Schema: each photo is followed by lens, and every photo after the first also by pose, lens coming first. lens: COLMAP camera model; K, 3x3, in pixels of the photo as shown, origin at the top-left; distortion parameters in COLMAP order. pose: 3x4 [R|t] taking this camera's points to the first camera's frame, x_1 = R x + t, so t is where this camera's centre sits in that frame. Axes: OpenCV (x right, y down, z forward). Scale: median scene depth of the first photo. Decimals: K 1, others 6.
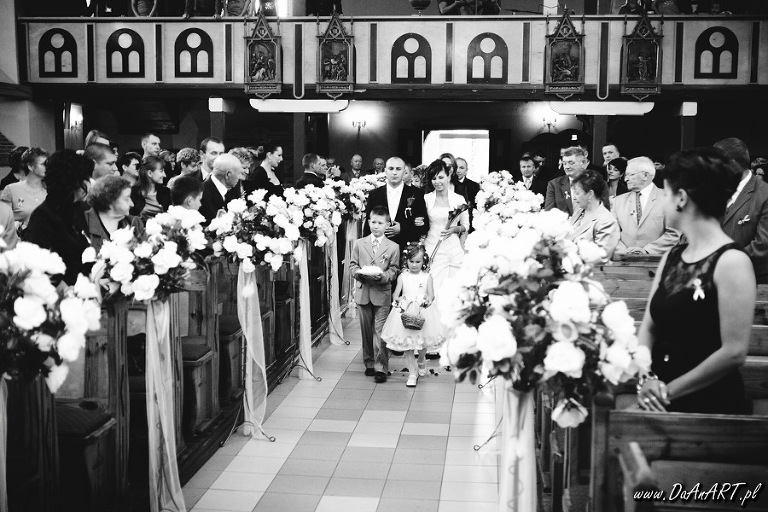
lens RADIAL K [[992.0, 0, 384.1], [0, 992.0, 256.8], [0, 0, 1]] dist [-0.000205, 0.000000]
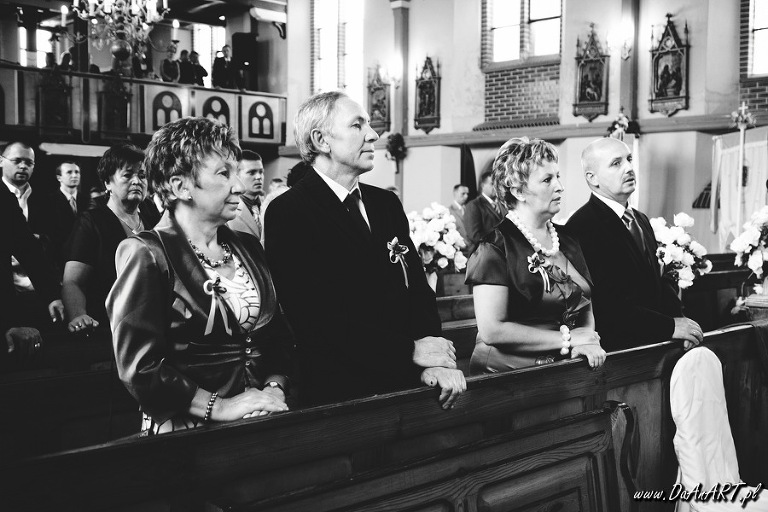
lens RADIAL K [[914.5, 0, 381.2], [0, 914.5, 254.4], [0, 0, 1]] dist [-0.037592, 0.000000]
pose [[0.646018, -0.045610, 0.761959, -0.677867], [0.066097, 0.997806, 0.003688, -0.012027], [-0.760455, 0.047981, 0.647615, 0.059839]]
